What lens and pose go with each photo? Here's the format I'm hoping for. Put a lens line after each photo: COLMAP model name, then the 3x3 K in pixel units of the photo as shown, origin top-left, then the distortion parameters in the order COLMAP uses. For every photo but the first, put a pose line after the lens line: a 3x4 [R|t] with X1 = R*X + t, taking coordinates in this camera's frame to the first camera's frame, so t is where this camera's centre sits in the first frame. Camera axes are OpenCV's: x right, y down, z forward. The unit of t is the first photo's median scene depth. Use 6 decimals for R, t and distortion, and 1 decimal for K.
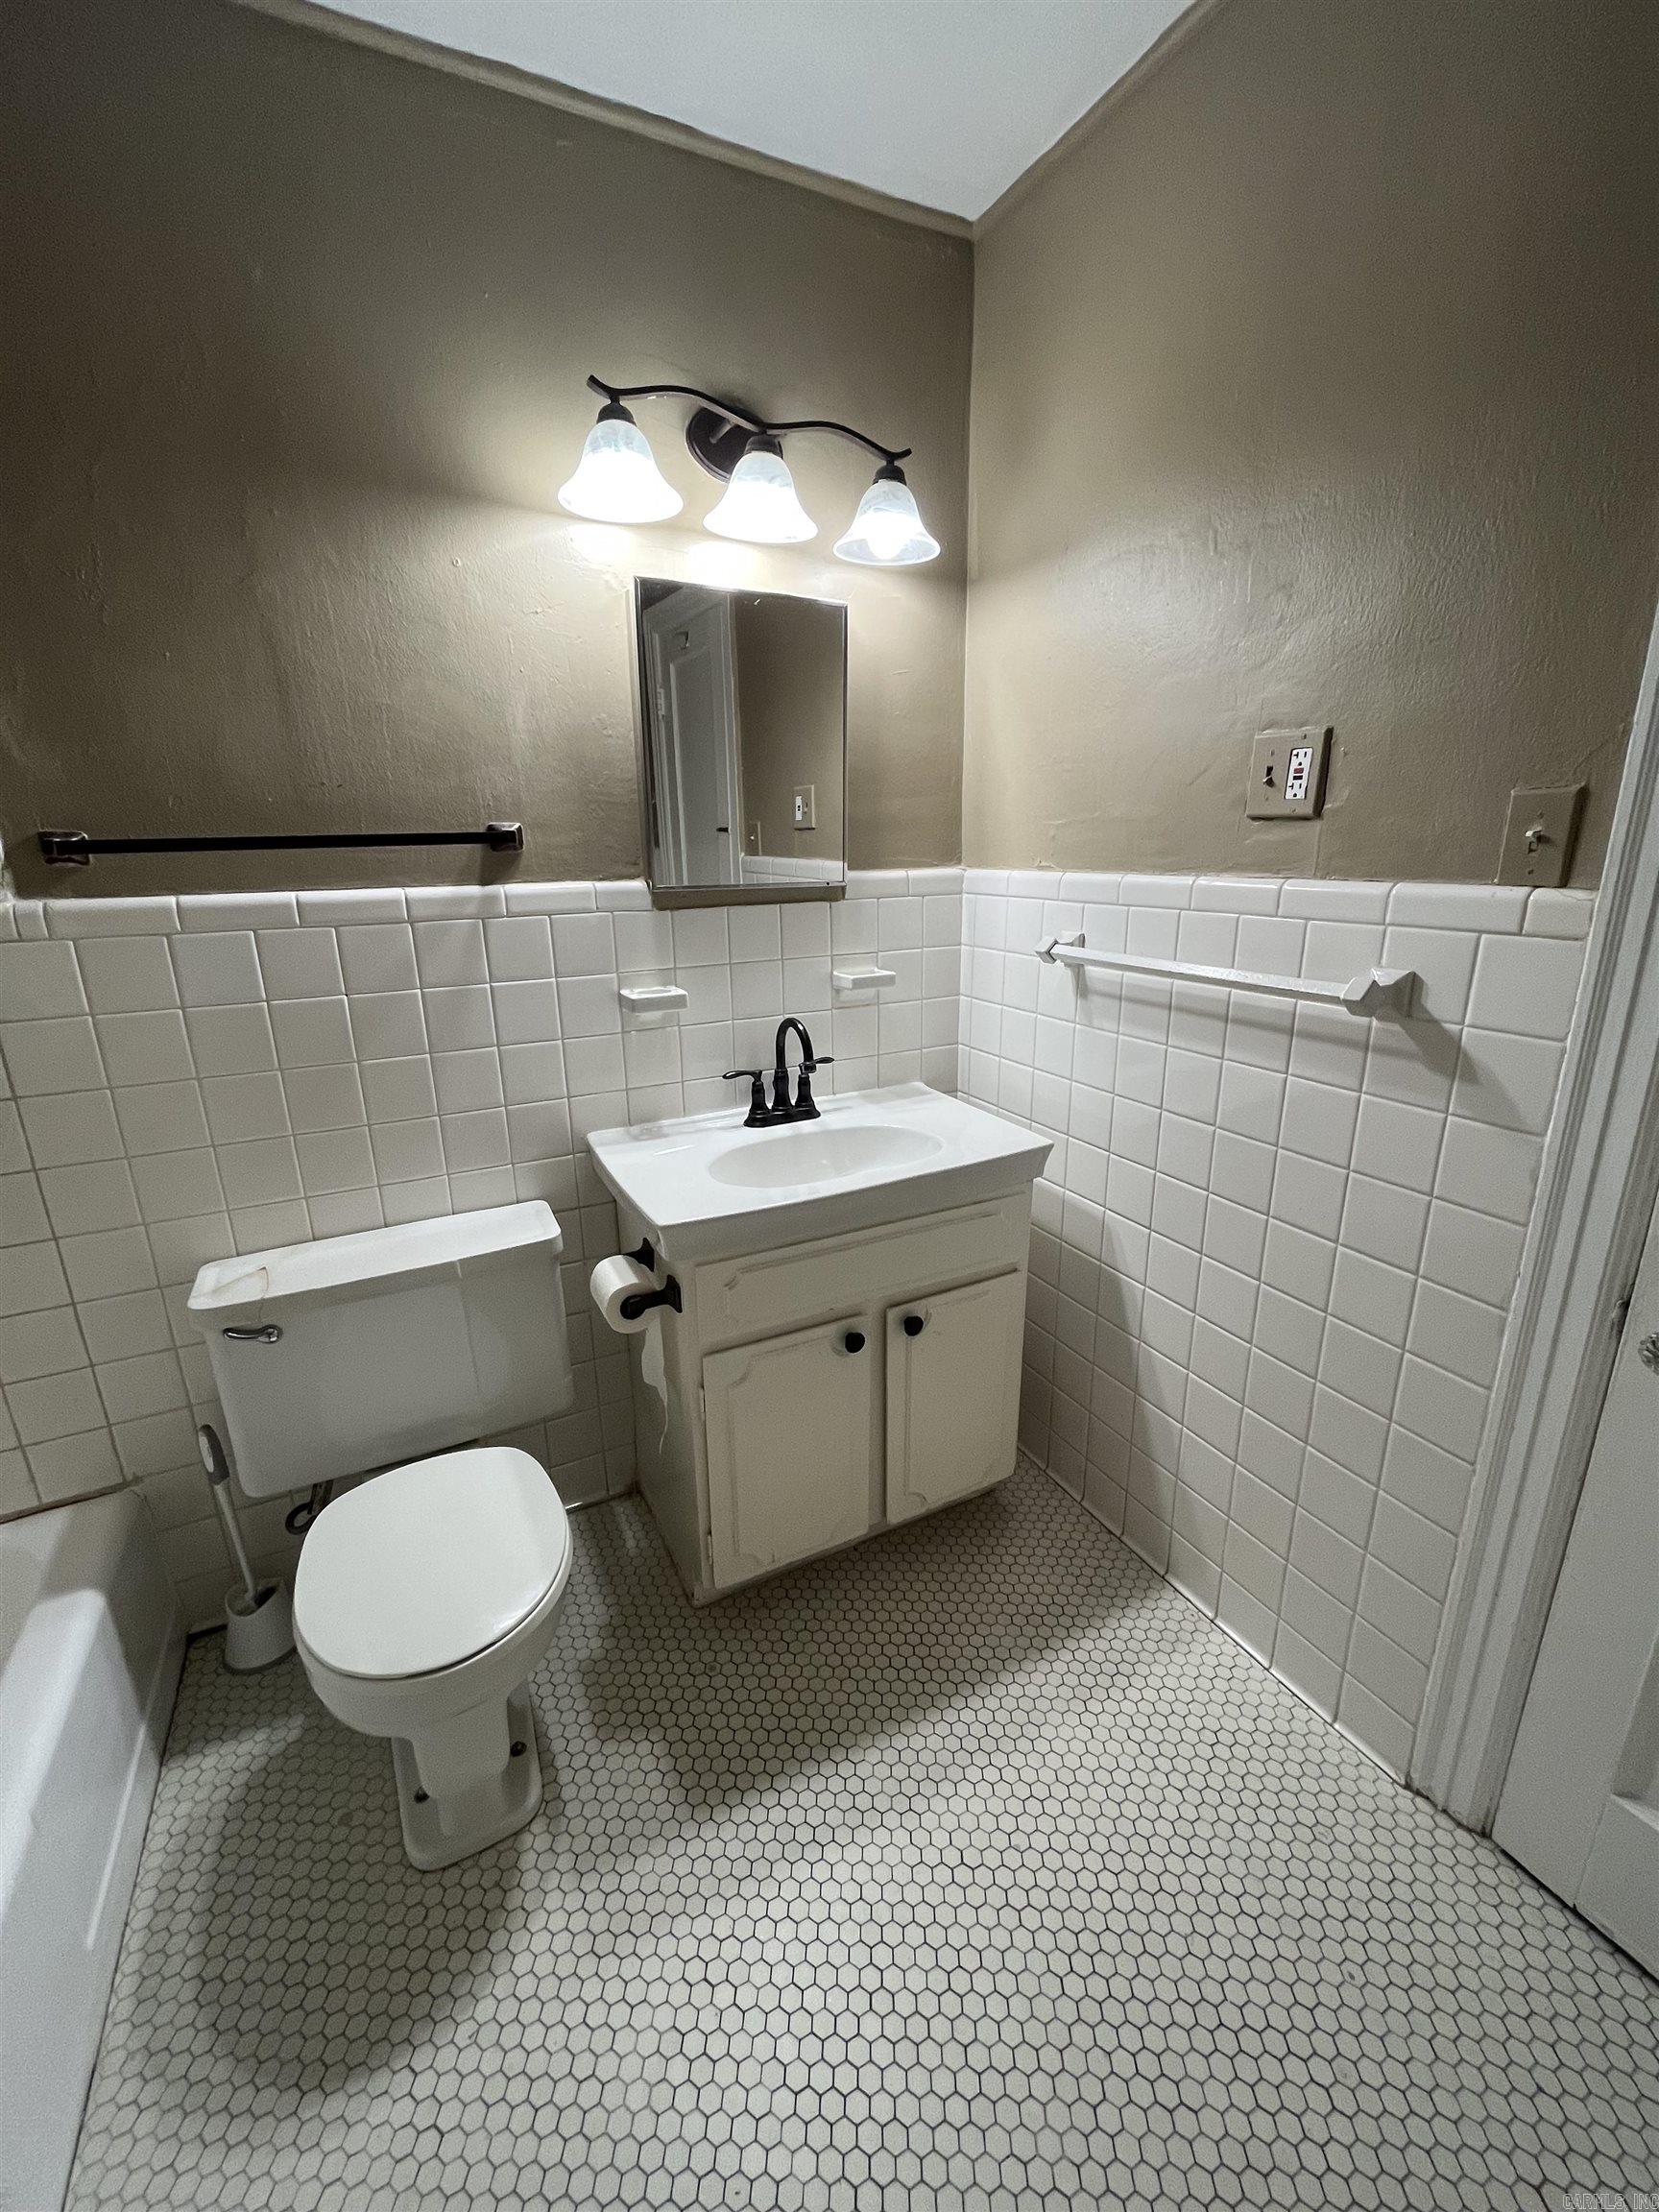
lens RADIAL K [[889.0, 0, 822.4], [0, 889.0, 1108.2], [0, 0, 1]] dist [-0.004093, -0.000080]
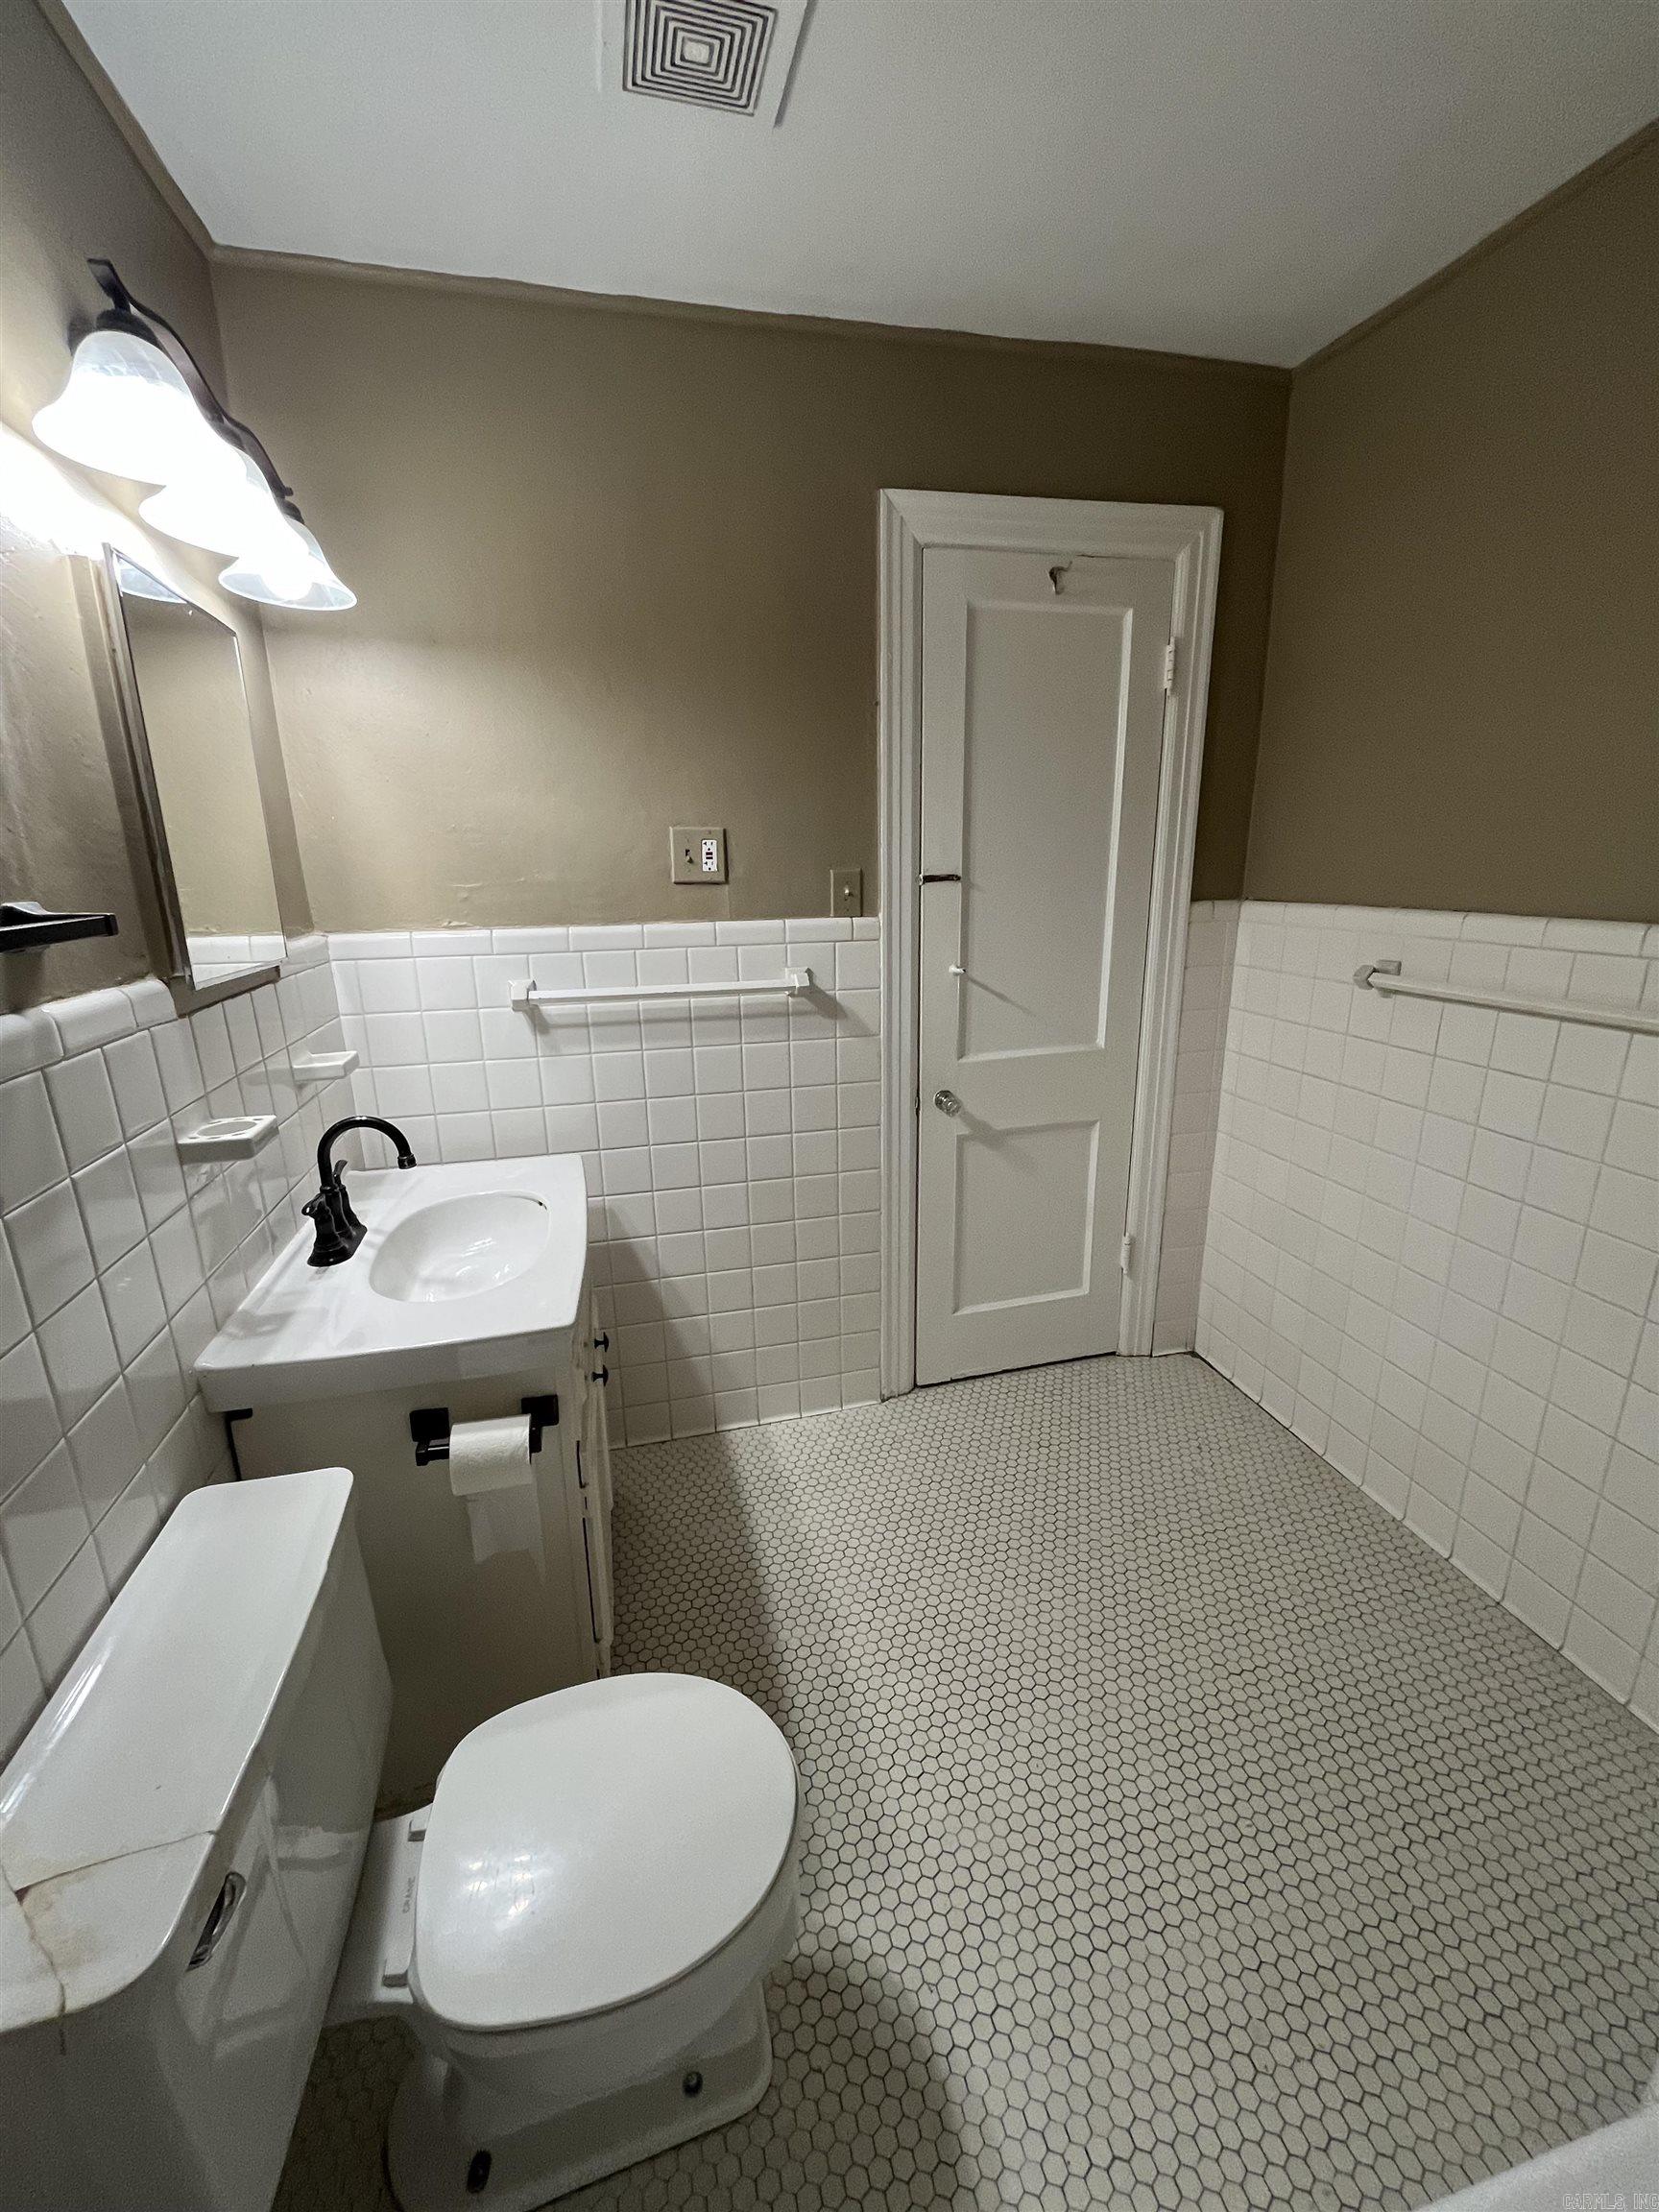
lens RADIAL K [[896.2, 0, 826.1], [0, 896.2, 1111.2], [0, 0, 1]] dist [-0.001098, 0.000408]
pose [[0.222109, -0.252154, 0.941852, -0.870723], [0.293283, 0.938523, 0.182101, -0.154583], [-0.929867, 0.235783, 0.282407, 0.400954]]
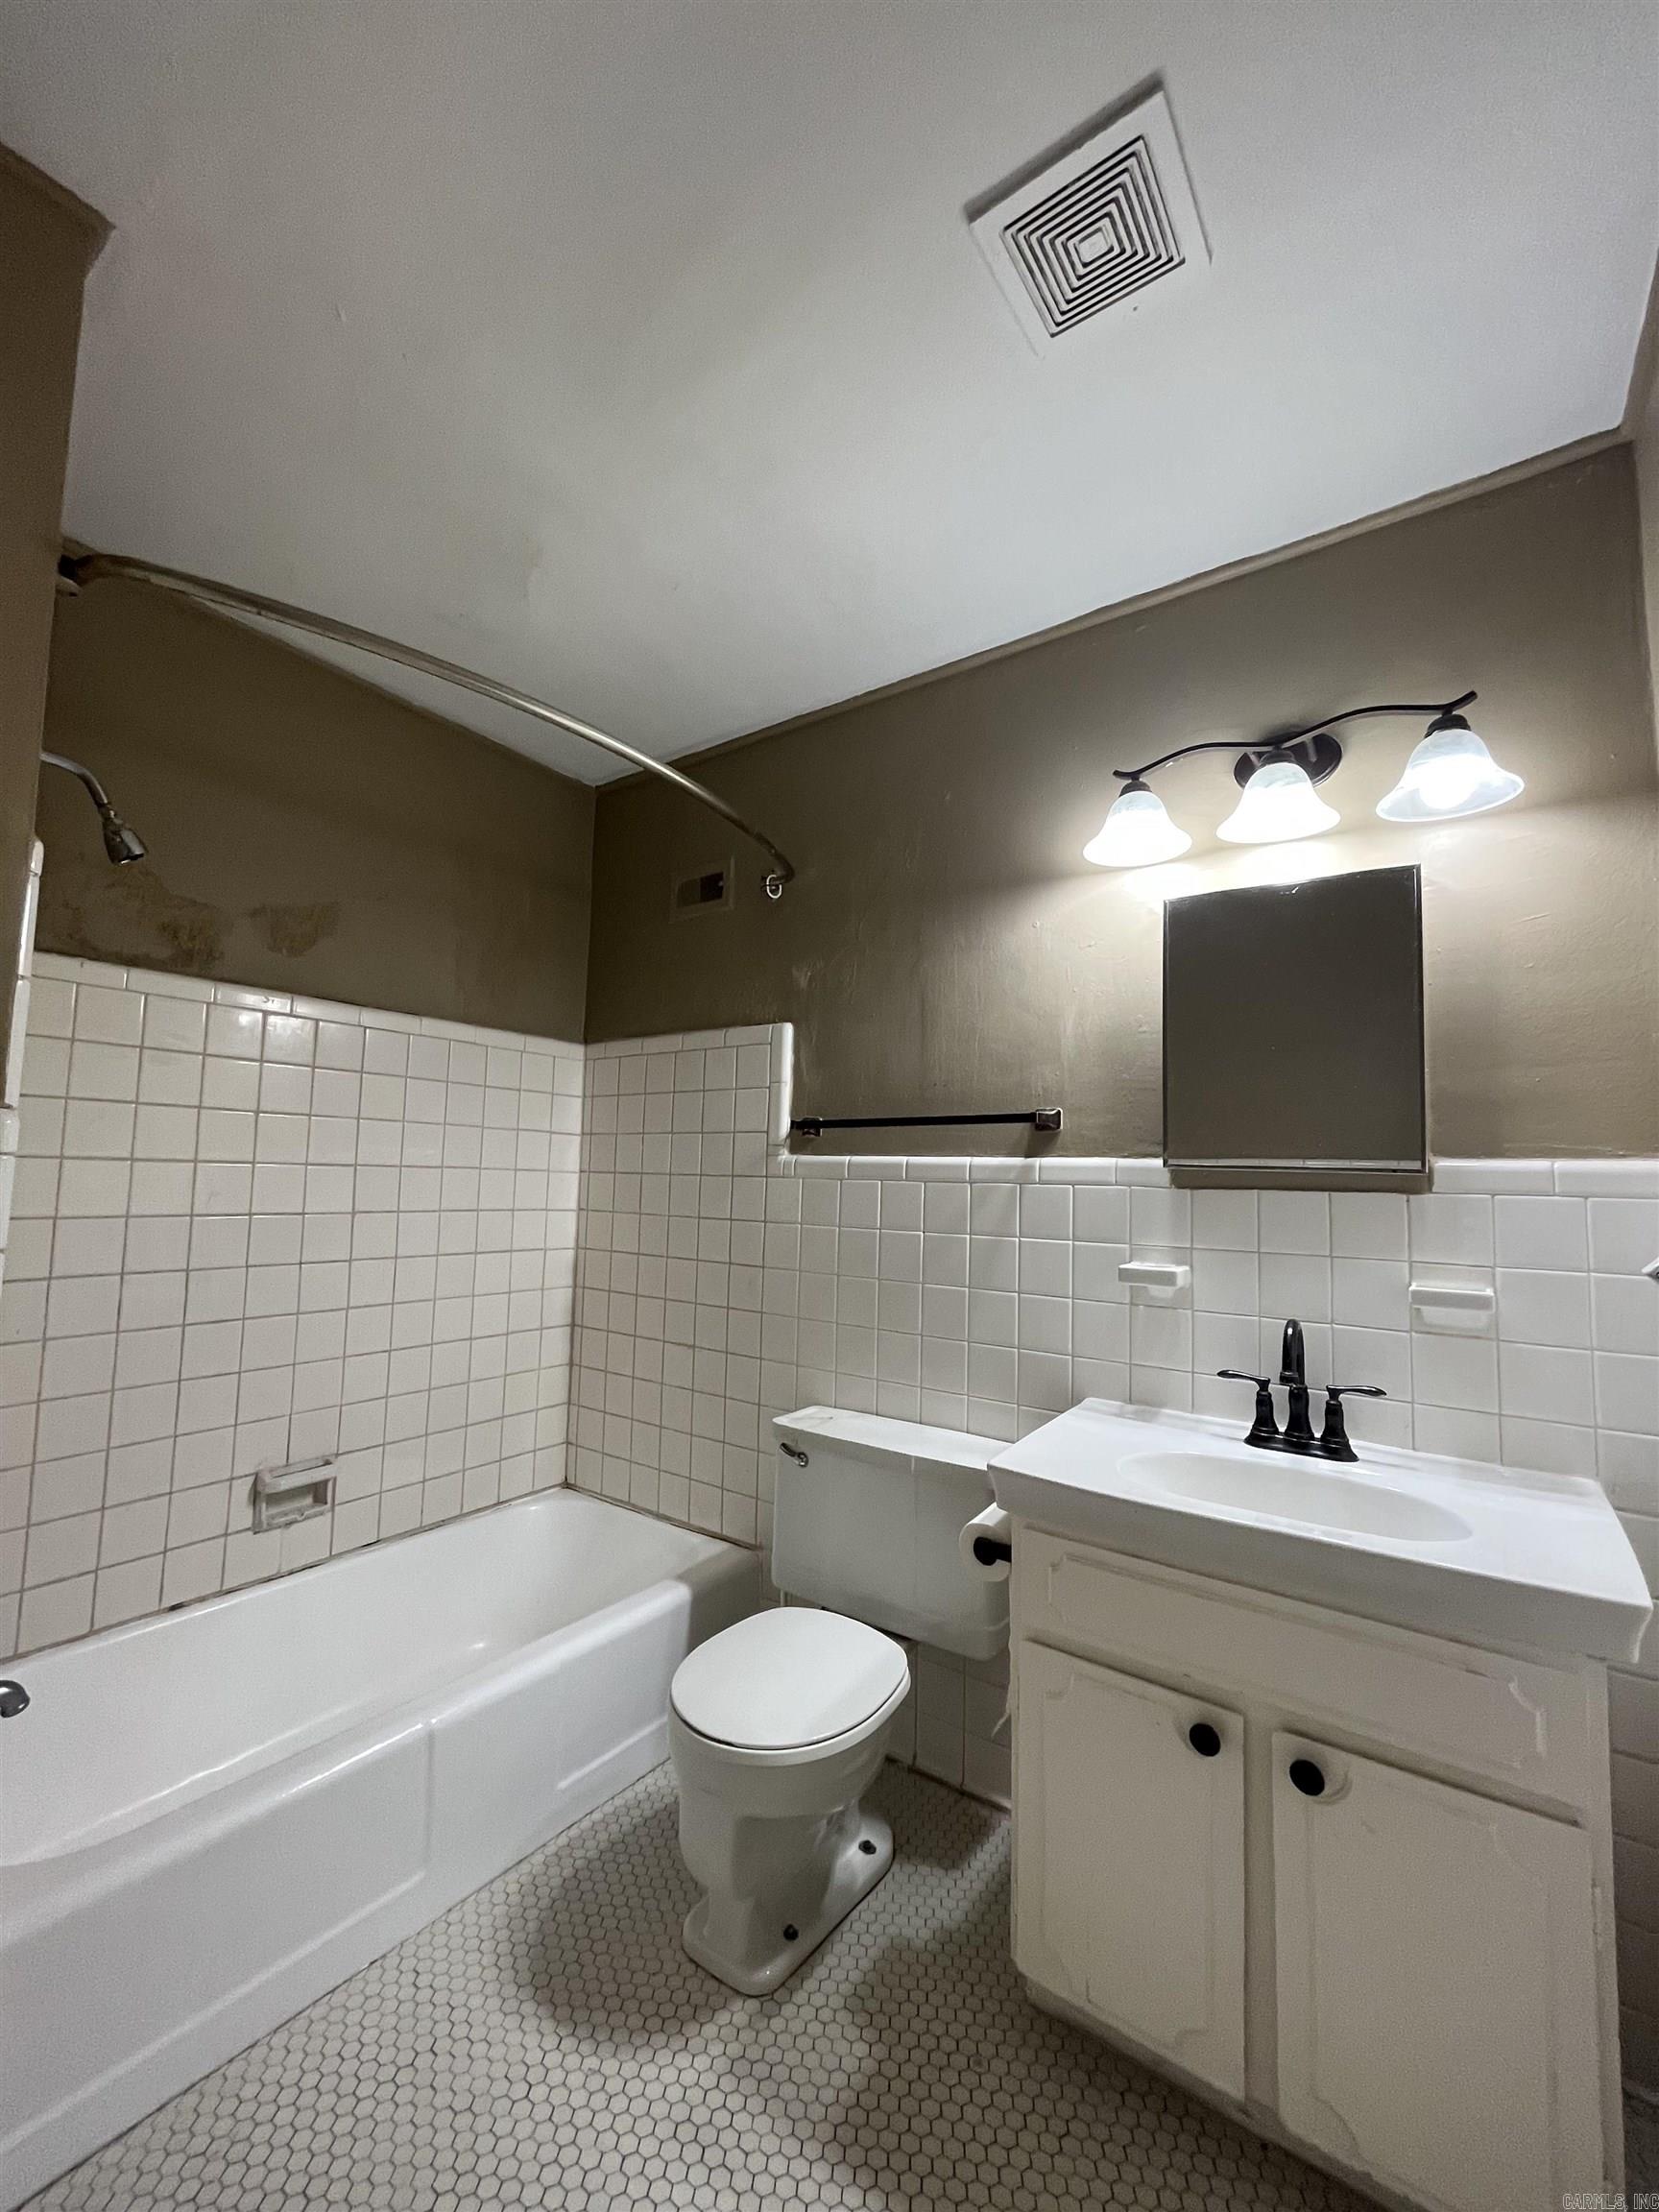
lens RADIAL K [[889.0, 0, 822.4], [0, 889.0, 1108.2], [0, 0, 1]] dist [-0.004093, -0.000080]
pose [[0.463168, -0.040085, -0.885364, 0.601089], [-0.284535, 0.939368, -0.191381, -0.002402], [0.839354, 0.340559, 0.423680, 0.241721]]
